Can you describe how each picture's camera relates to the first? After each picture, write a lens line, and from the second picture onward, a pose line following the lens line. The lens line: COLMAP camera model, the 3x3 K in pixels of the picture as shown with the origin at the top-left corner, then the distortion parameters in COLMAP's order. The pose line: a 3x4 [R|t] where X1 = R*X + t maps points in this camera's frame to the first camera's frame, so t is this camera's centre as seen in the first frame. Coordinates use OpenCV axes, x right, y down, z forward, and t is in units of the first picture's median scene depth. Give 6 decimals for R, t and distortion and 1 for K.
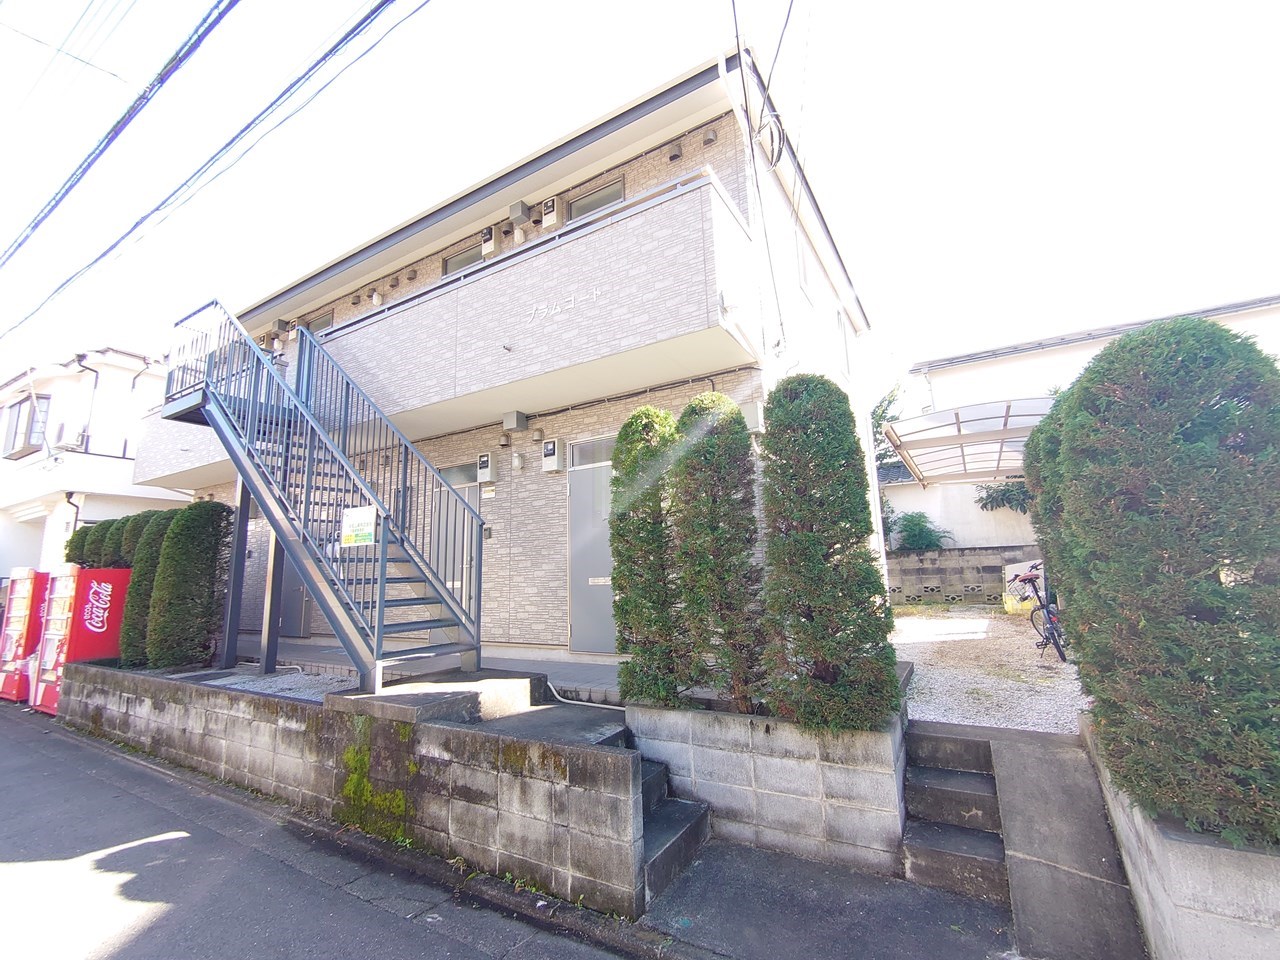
lens RADIAL K [[549.3, 0, 643.1], [0, 549.3, 480.8], [0, 0, 1]] dist [-0.001263, -0.001531]
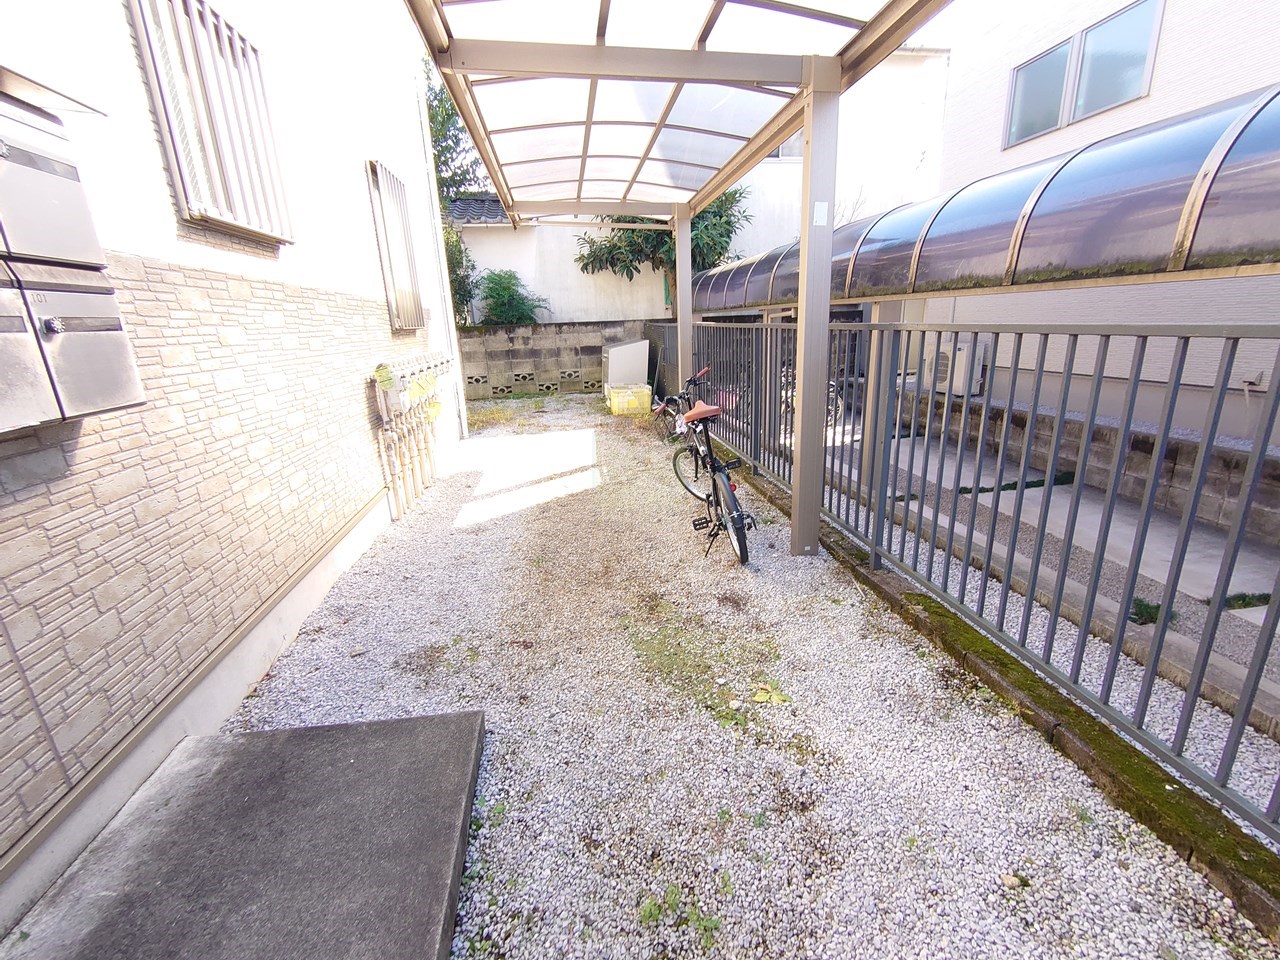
lens RADIAL K [[549.3, 0, 641.4], [0, 549.3, 480.3], [0, 0, 1]] dist [-0.001263, -0.001531]
pose [[0.774125, -0.173032, 0.608925, 0.158311], [-0.091374, 0.921302, 0.377961, 0.023558], [-0.626403, -0.348229, 0.697392, 0.306683]]
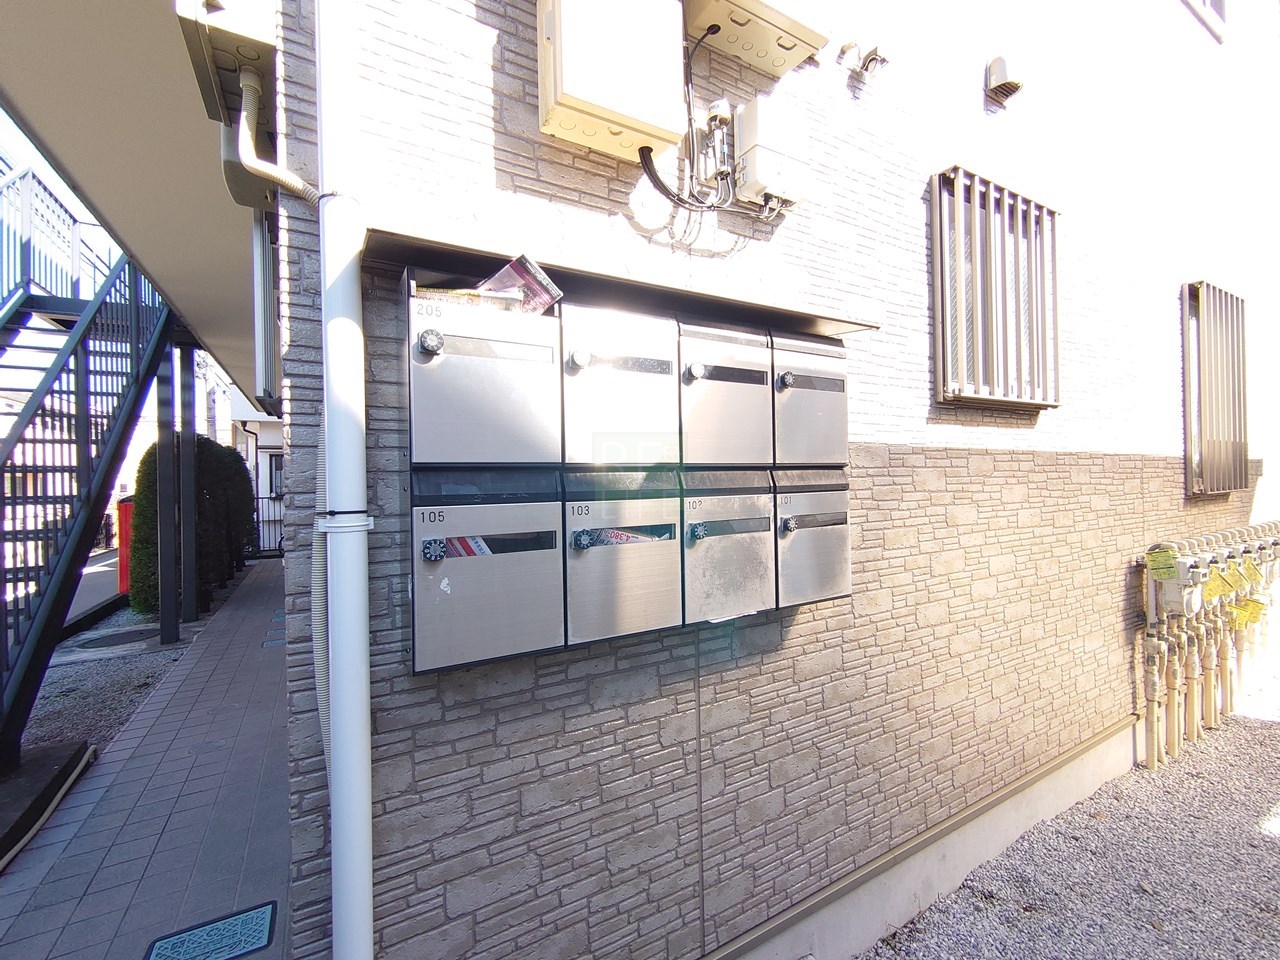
lens RADIAL K [[549.3, 0, 642.5], [0, 549.3, 476.5], [0, 0, 1]] dist [-0.001263, -0.001531]
pose [[0.874527, 0.015693, -0.484723, 0.211482], [0.069124, 0.985239, 0.156609, -0.014299], [0.480026, -0.170465, 0.860533, 0.528300]]
